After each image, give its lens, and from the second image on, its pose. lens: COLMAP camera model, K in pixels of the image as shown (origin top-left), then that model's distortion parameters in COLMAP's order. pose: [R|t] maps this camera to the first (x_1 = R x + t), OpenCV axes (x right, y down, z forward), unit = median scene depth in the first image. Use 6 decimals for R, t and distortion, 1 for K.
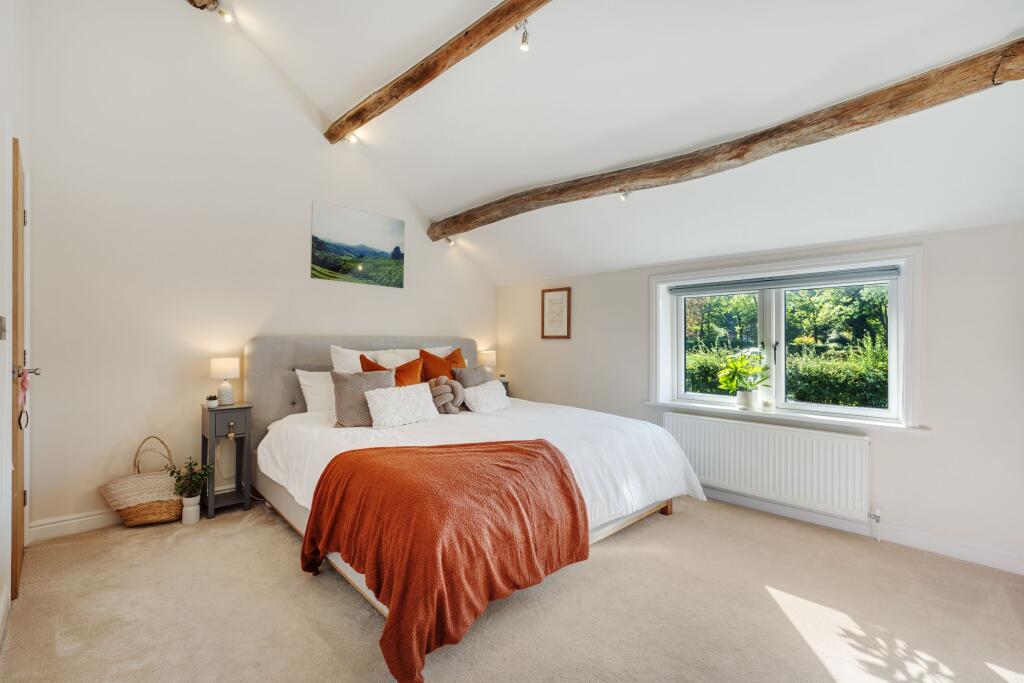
lens RADIAL K [[444.8, 0, 509.6], [0, 444.8, 340.3], [0, 0, 1]] dist [0.000878, -0.000445]
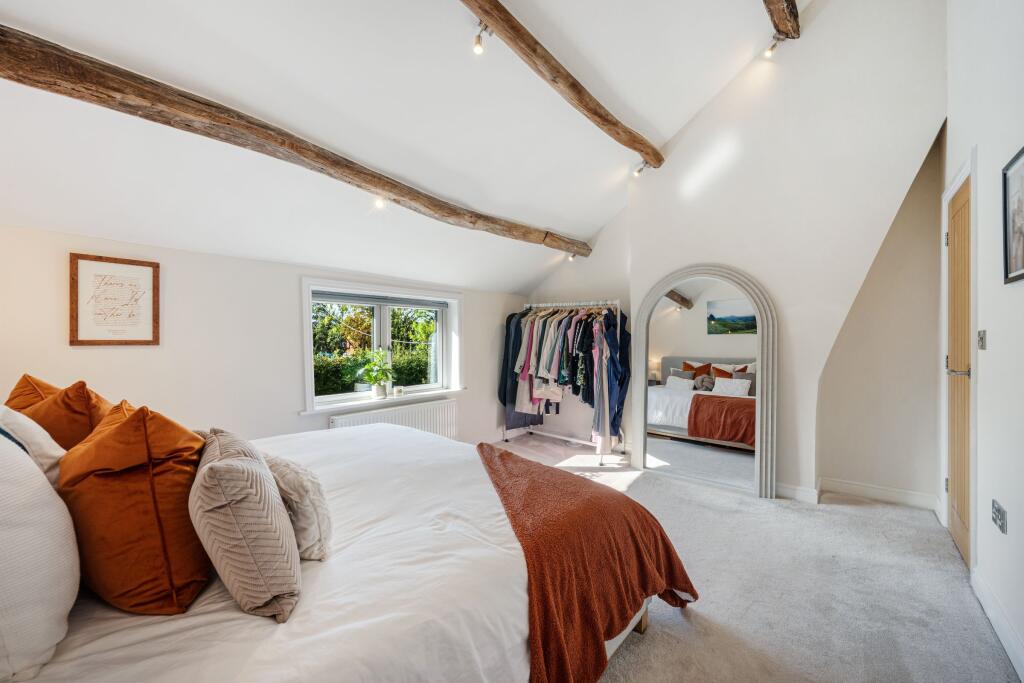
lens RADIAL K [[394.0, 0, 512.0], [0, 394.0, 341.5], [0, 0, 1]] dist [0.000554, -0.000085]
pose [[-0.087049, -0.008588, 0.996167, -0.531620], [-0.000607, 0.999963, 0.008567, -0.015402], [-0.996204, 0.000141, -0.087051, 0.632573]]
